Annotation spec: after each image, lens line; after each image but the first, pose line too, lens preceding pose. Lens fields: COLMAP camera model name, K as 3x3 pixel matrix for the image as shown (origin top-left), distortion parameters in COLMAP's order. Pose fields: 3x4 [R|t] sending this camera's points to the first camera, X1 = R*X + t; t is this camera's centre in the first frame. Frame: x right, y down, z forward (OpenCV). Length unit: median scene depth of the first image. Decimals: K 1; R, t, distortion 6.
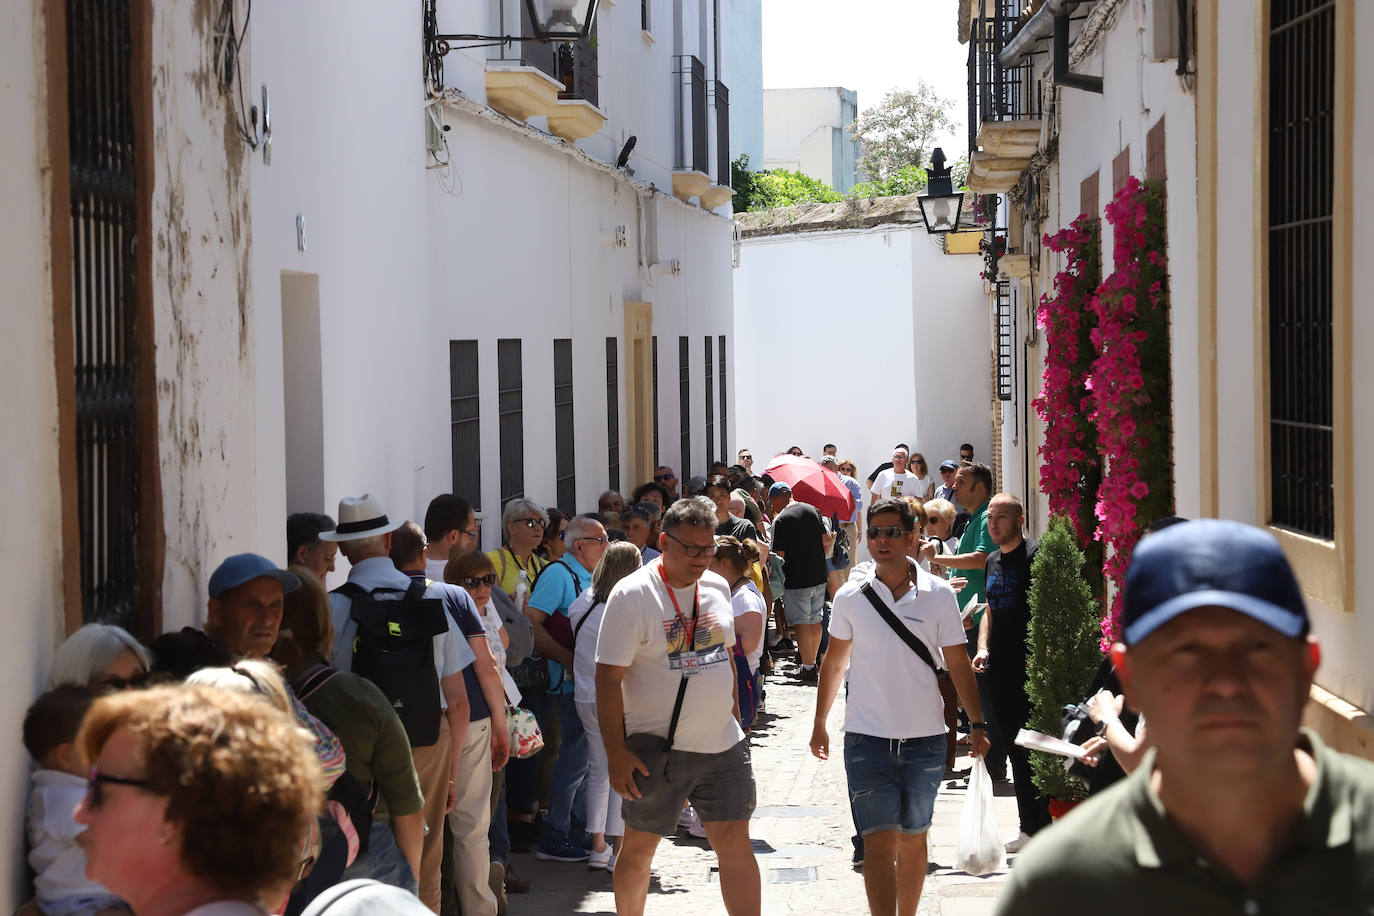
lens RADIAL K [[727.8, 0, 687.0], [0, 727.8, 458.0], [0, 0, 1]] dist [-0.116419, 0.061336]
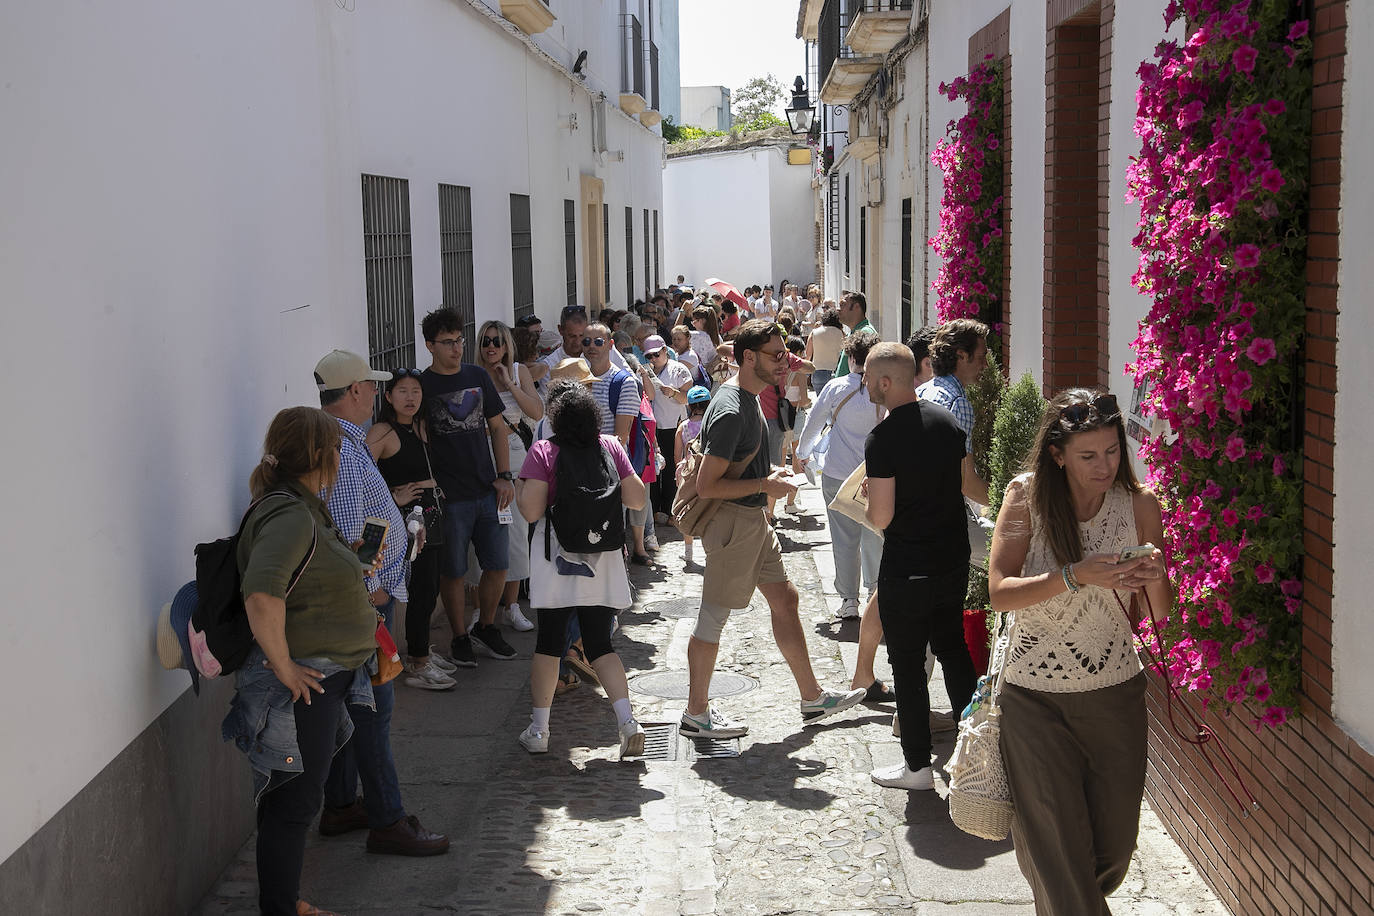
lens RADIAL K [[1458.1, 0, 687.0], [0, 1458.1, 458.0], [0, 0, 1]] dist [0.086722, 0.015551]
pose [[0.994500, -0.021021, 0.102608, -0.207640], [0.011362, 0.995524, 0.093829, 0.065972], [-0.104121, -0.092147, 0.990287, -2.073380]]
